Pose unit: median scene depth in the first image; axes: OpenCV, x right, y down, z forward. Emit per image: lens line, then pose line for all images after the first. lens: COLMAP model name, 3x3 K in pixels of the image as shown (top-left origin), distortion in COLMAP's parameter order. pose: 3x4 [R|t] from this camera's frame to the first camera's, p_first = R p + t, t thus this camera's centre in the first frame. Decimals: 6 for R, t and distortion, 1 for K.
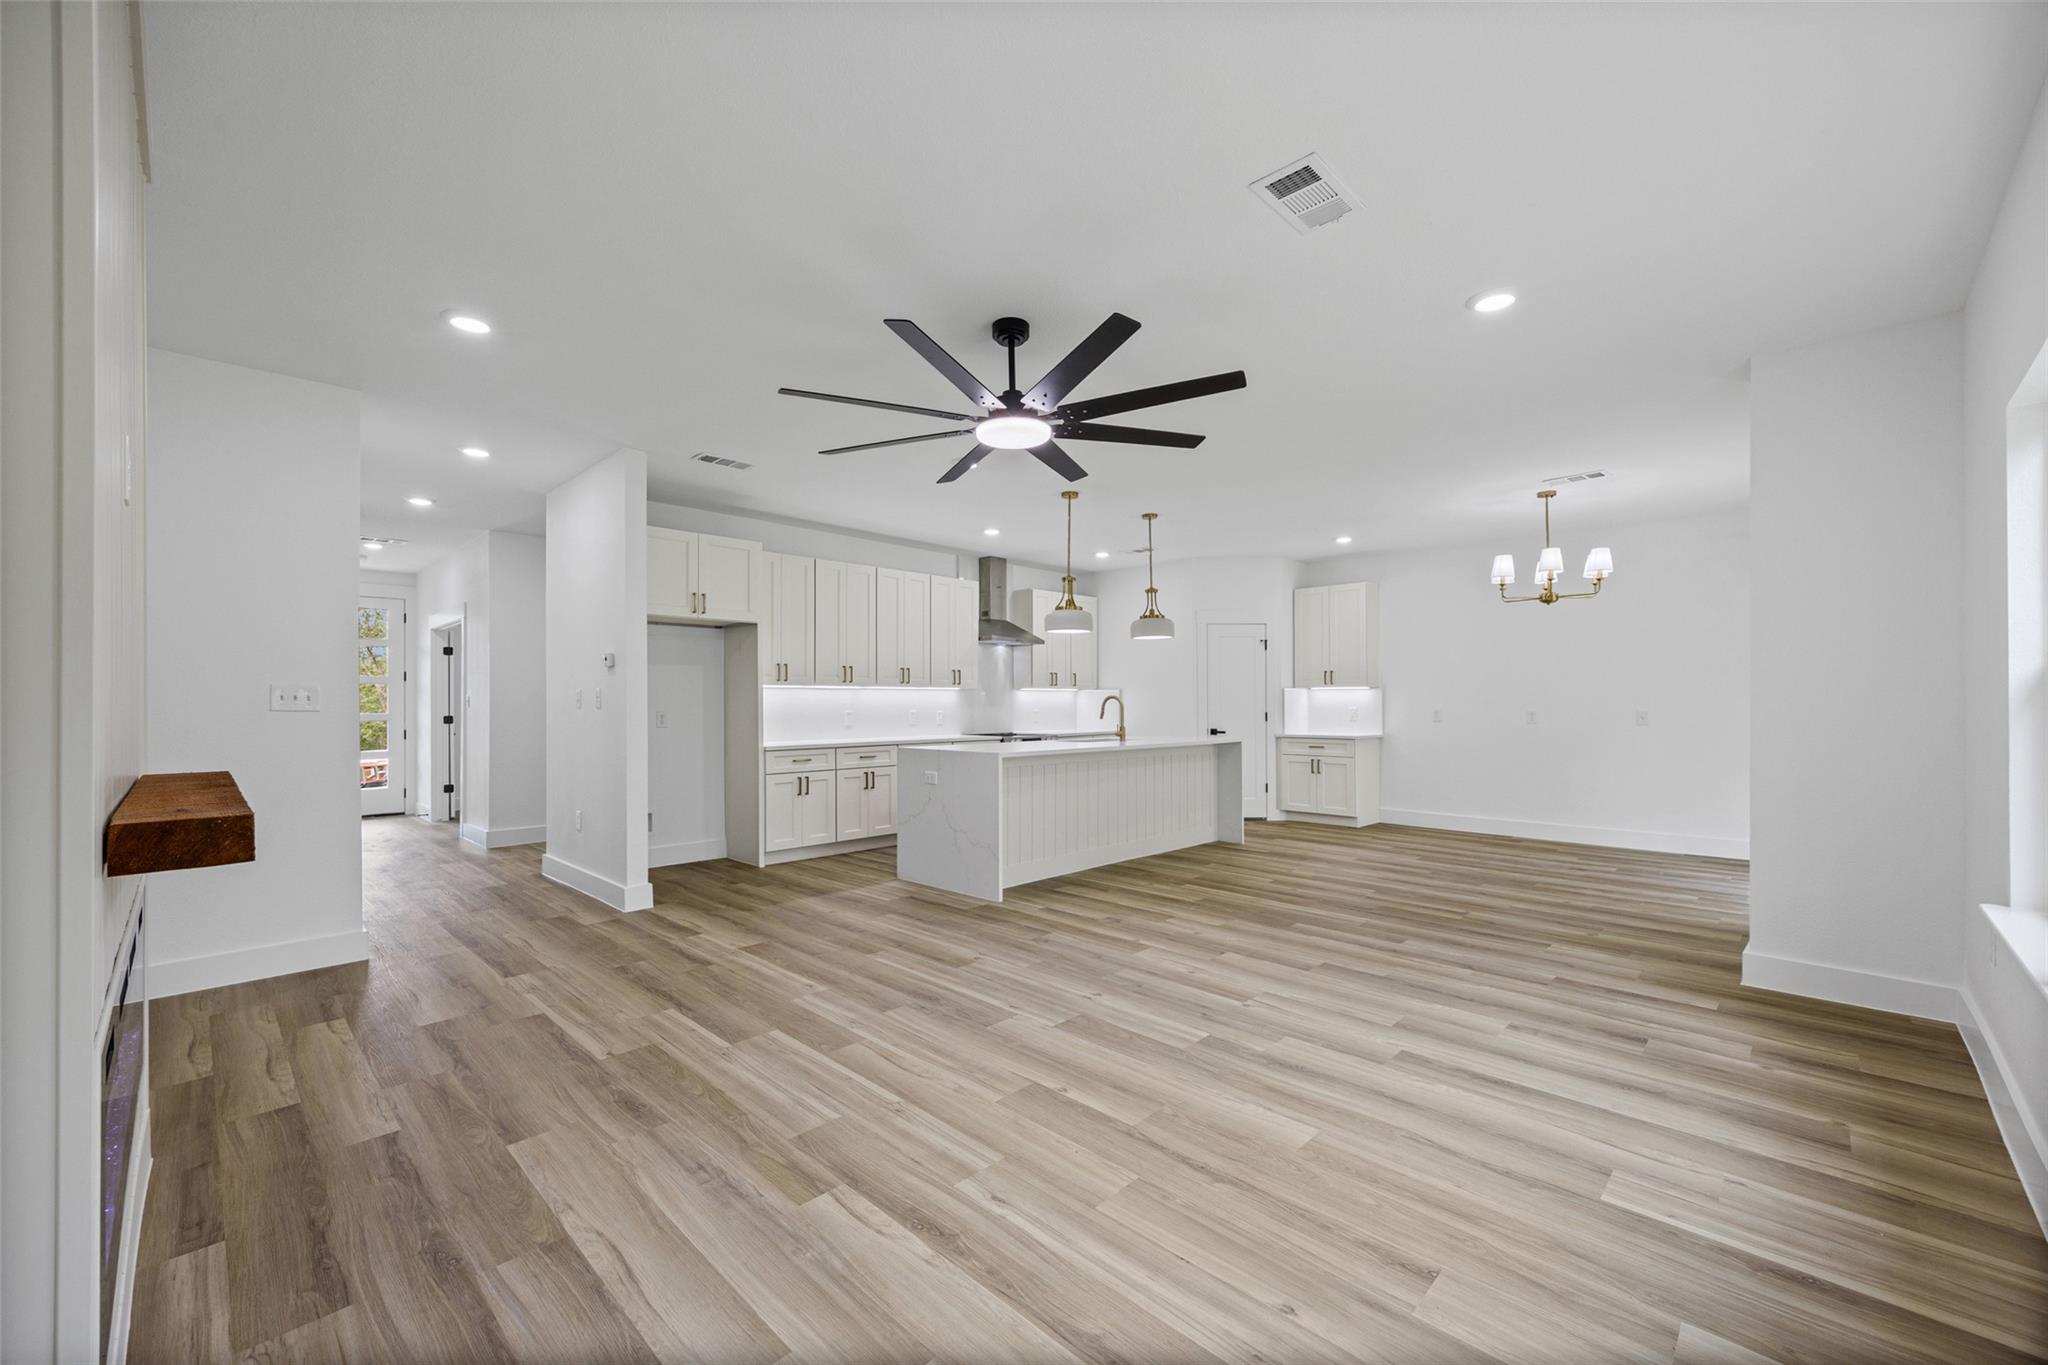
lens RADIAL K [[810.7, 0, 1038.7], [0, 810.7, 709.5], [0, 0, 1]] dist [0.000968, 0.000623]
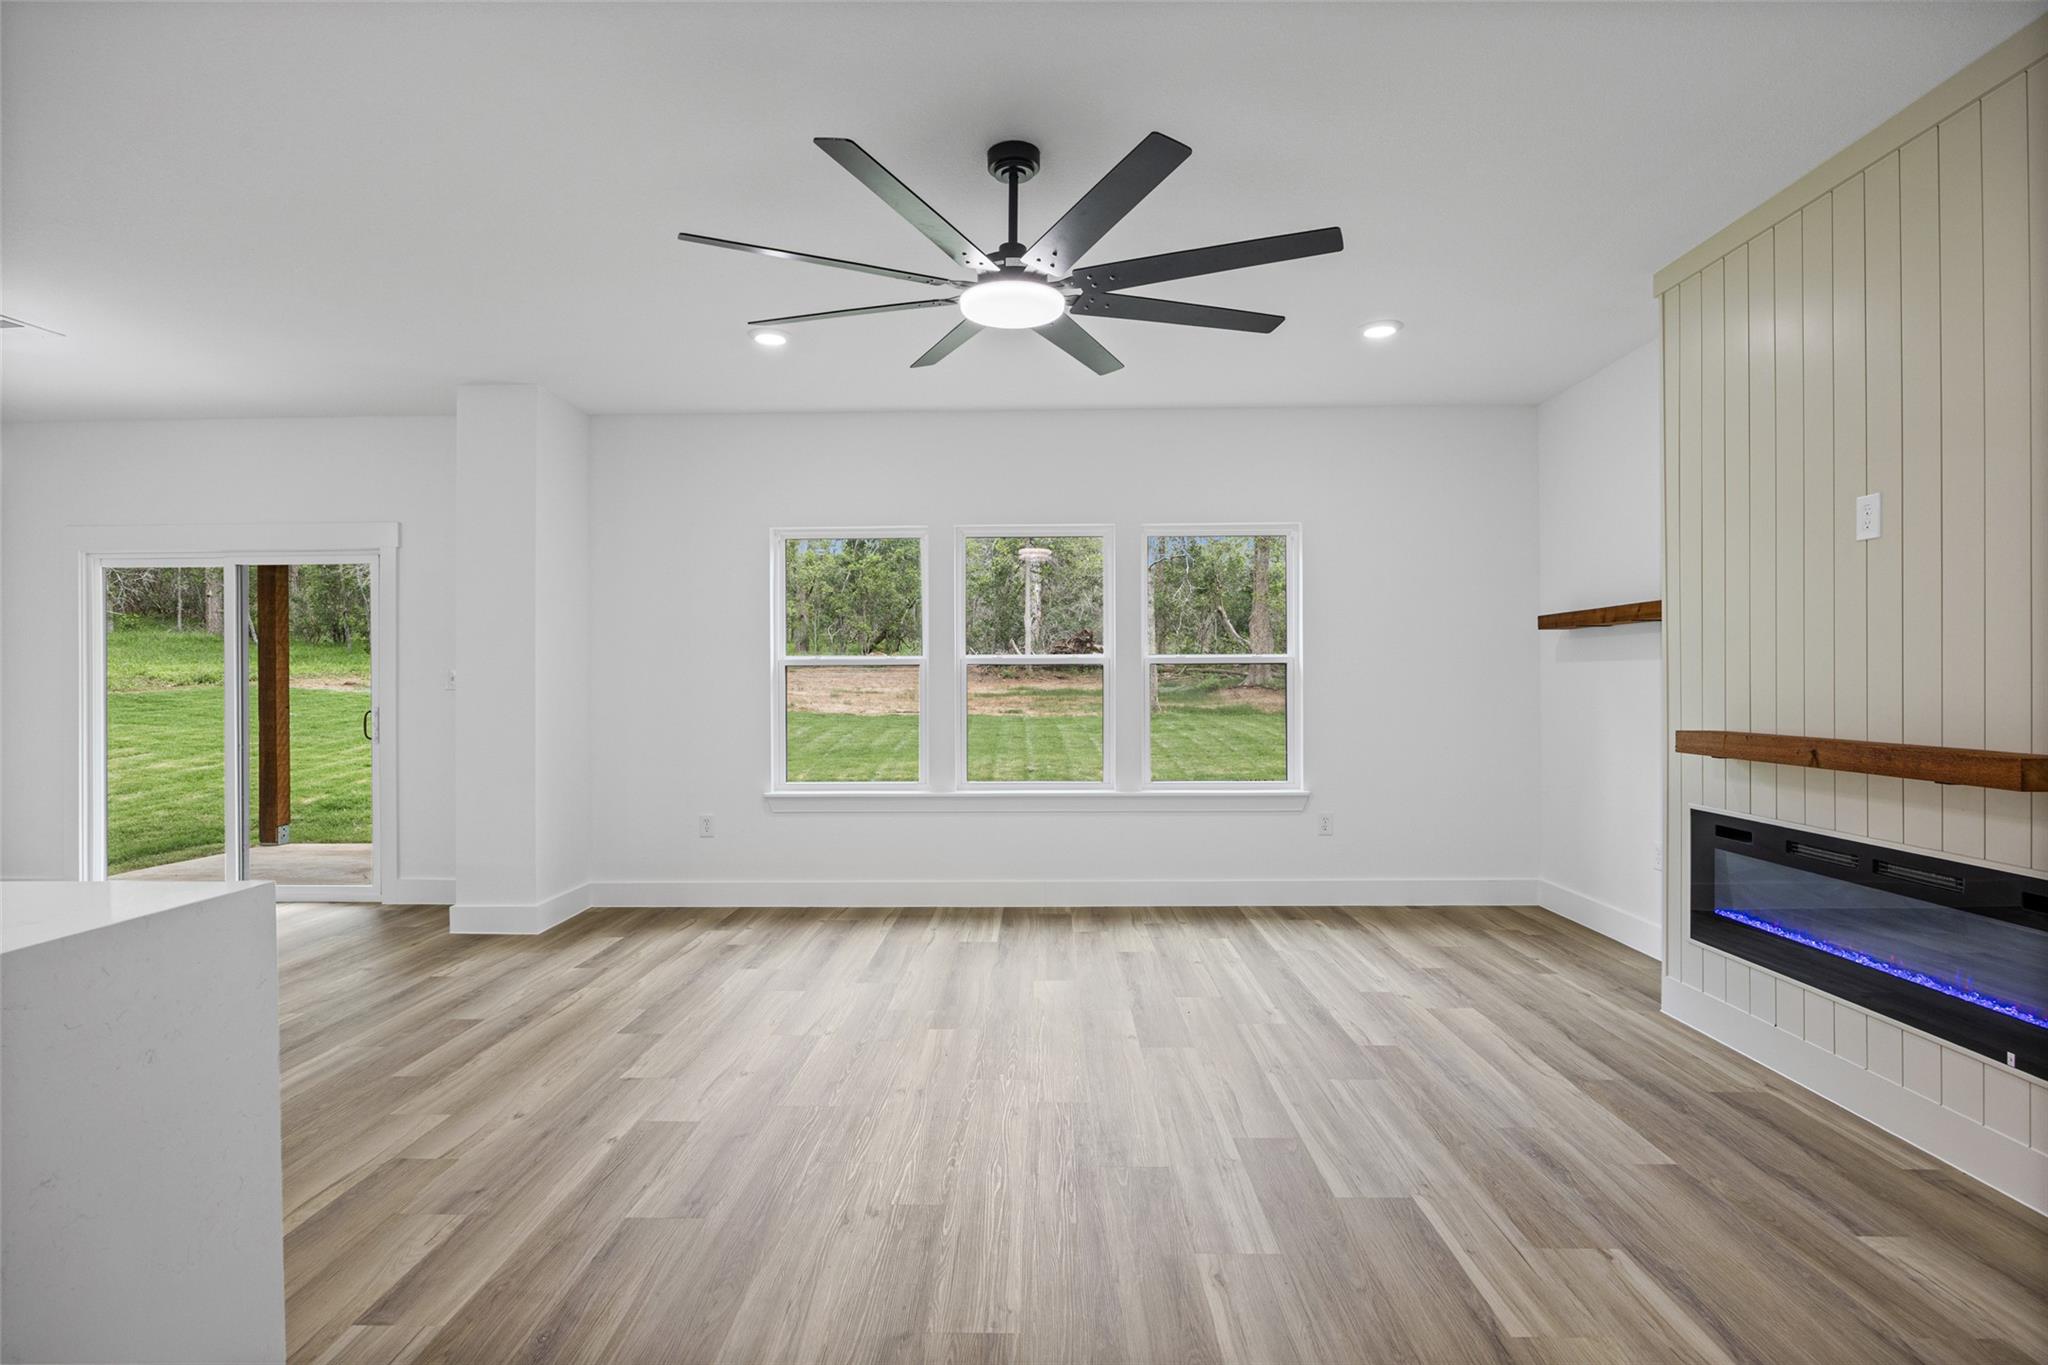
lens RADIAL K [[1001.3, 0, 1032.7], [0, 1001.3, 672.2], [0, 0, 1]] dist [-0.011853, 0.000762]
pose [[-0.677639, 0.011343, 0.735307, -0.341073], [0.013746, 0.999902, -0.002757, -0.006521], [-0.735266, 0.008239, -0.677728, 0.784450]]
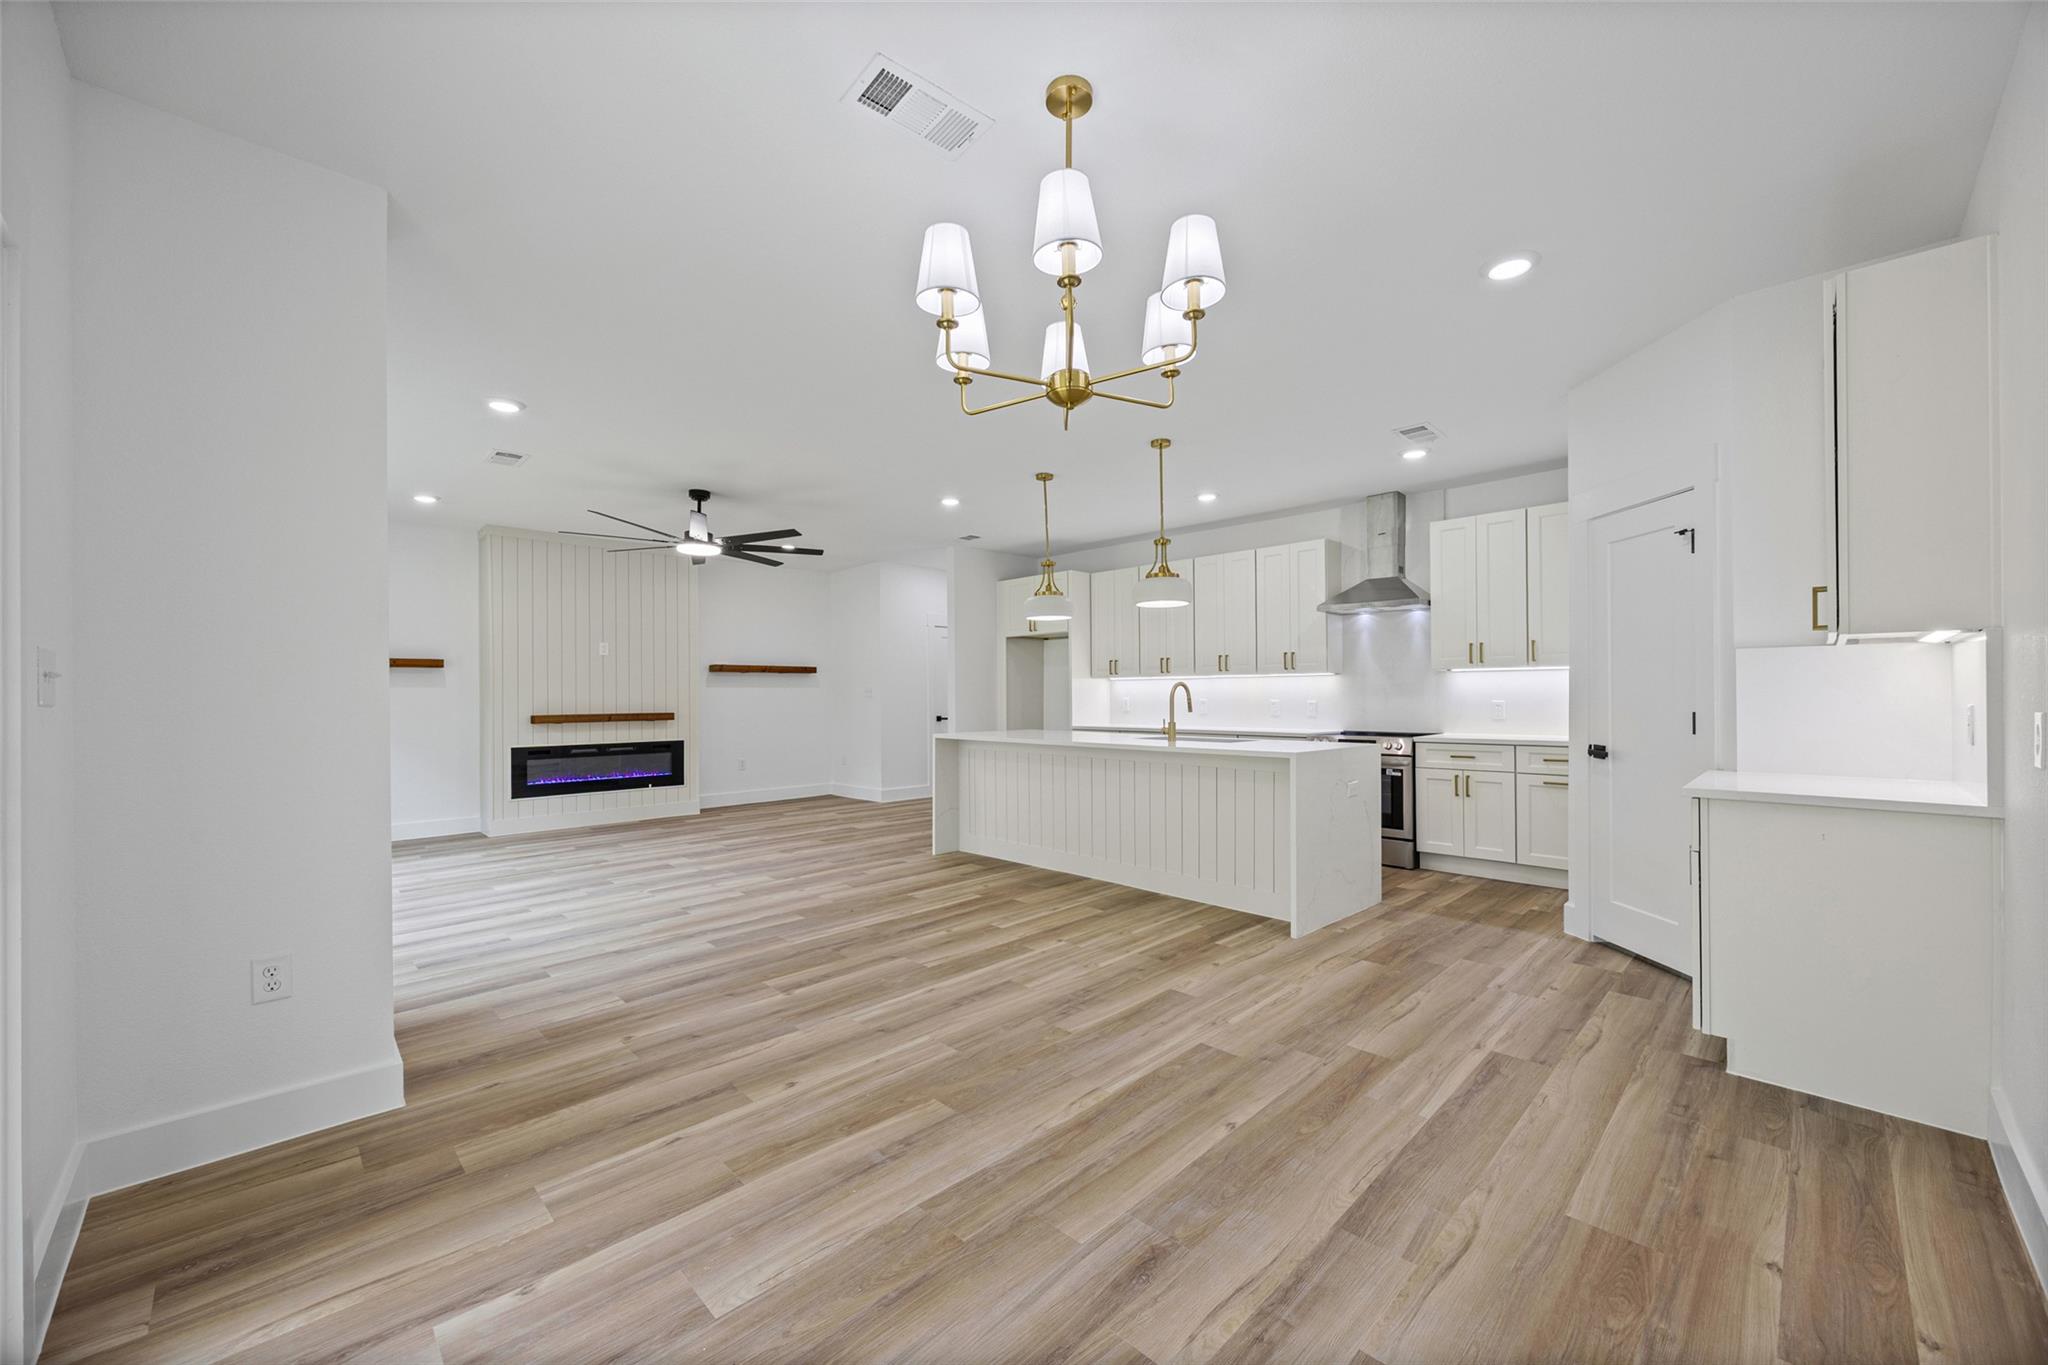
lens RADIAL K [[810.7, 0, 1023.2], [0, 810.7, 689.8], [0, 0, 1]] dist [0.000968, 0.000623]
pose [[-0.038409, -0.005701, -0.999246, 0.885972], [-0.004034, 0.999976, -0.005550, -0.004554], [0.999254, 0.003818, -0.038431, 0.894657]]
